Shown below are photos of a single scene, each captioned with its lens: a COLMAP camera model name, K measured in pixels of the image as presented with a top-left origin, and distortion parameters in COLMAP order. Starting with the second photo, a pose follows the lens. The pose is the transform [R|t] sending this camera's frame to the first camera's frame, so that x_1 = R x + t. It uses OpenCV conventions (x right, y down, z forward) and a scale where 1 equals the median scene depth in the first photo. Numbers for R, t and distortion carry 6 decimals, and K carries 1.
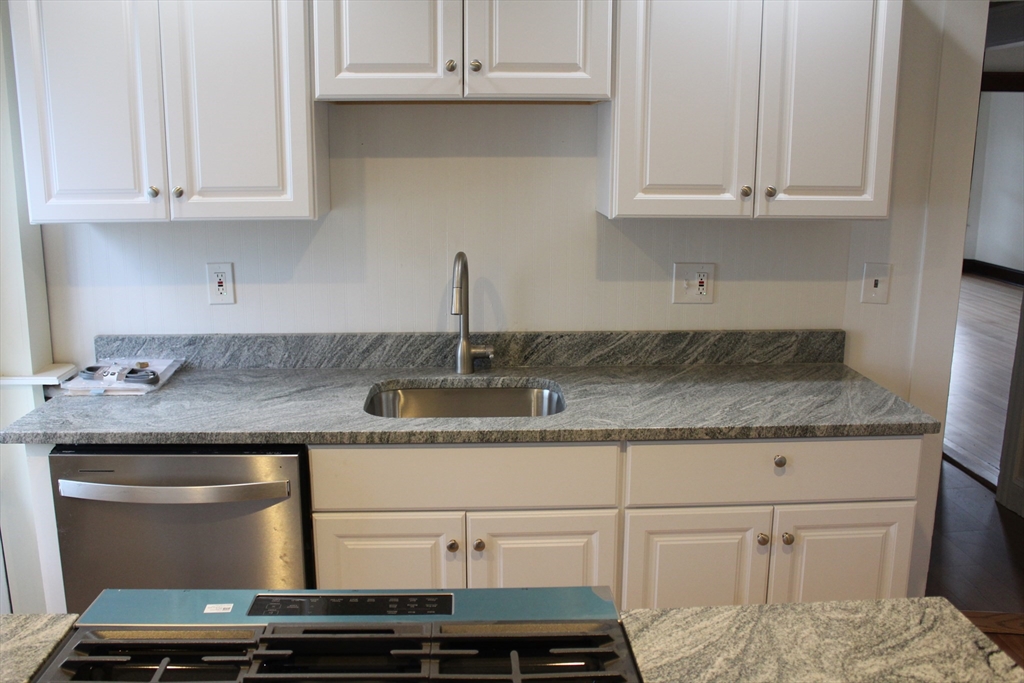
lens RADIAL K [[928.3, 0, 512.0], [0, 928.3, 341.5], [0, 0, 1]] dist [-0.161348, 0.171647]
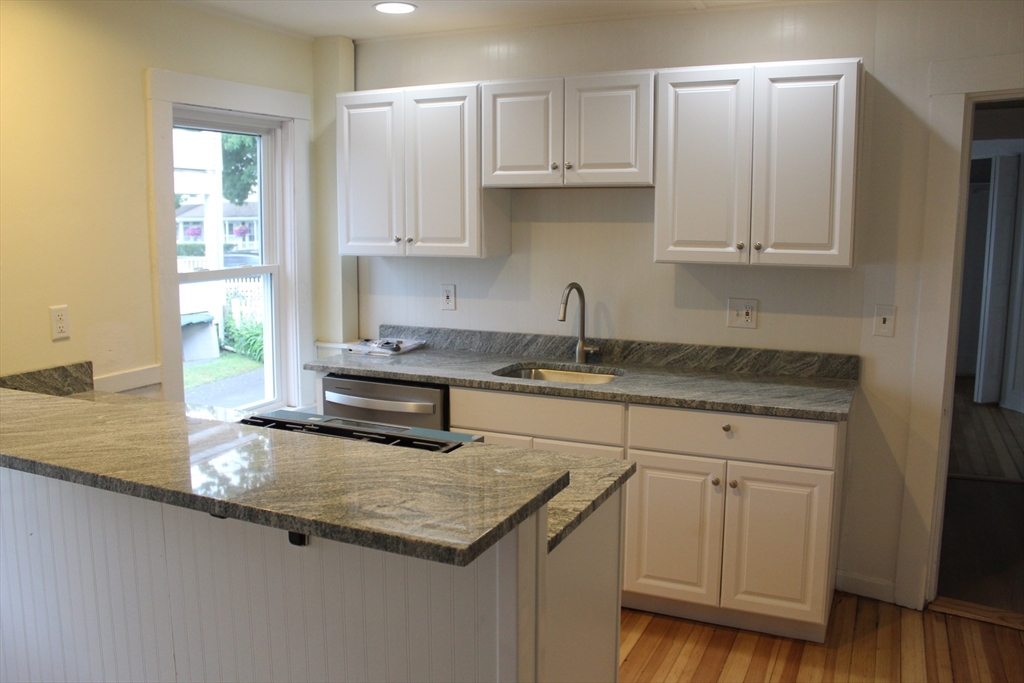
lens RADIAL K [[862.4, 0, 512.0], [0, 862.4, 341.5], [0, 0, 1]] dist [-0.182320, 0.168287]
pose [[0.885051, 0.066749, -0.460683, 0.558683], [-0.096885, 0.994407, -0.042051, 0.077728], [0.455299, 0.081851, 0.886568, -0.345206]]
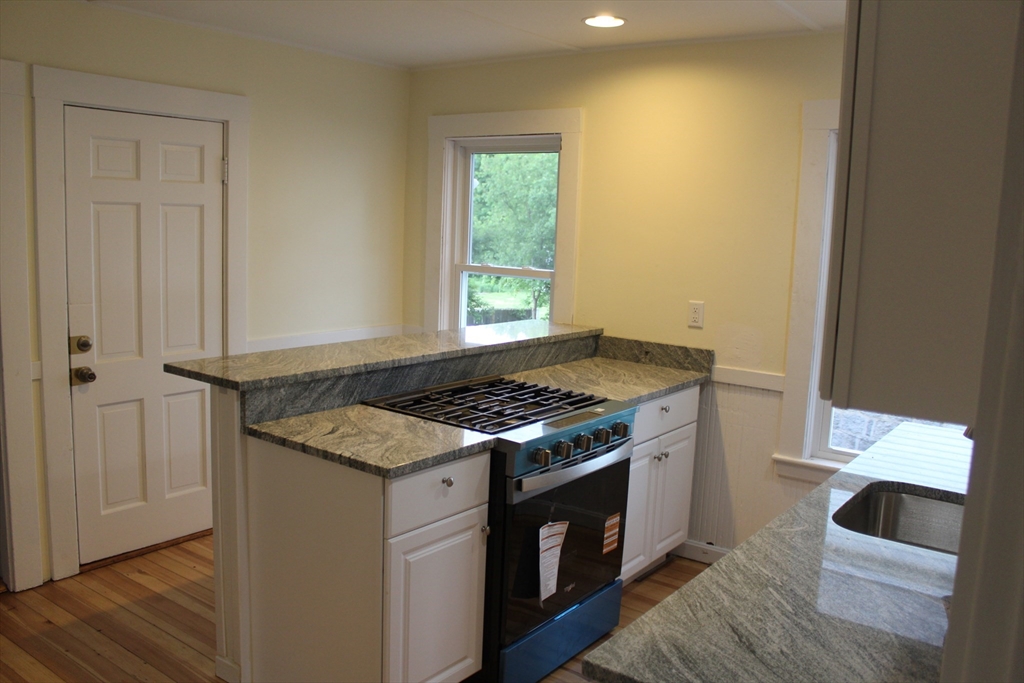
lens RADIAL K [[862.4, 0, 512.0], [0, 862.4, 341.5], [0, 0, 1]] dist [-0.182320, 0.168287]
pose [[-0.639271, 0.079859, -0.764824, 0.879019], [-0.205154, 0.940833, 0.269713, -0.256771], [0.741110, 0.329326, -0.585064, 1.145692]]
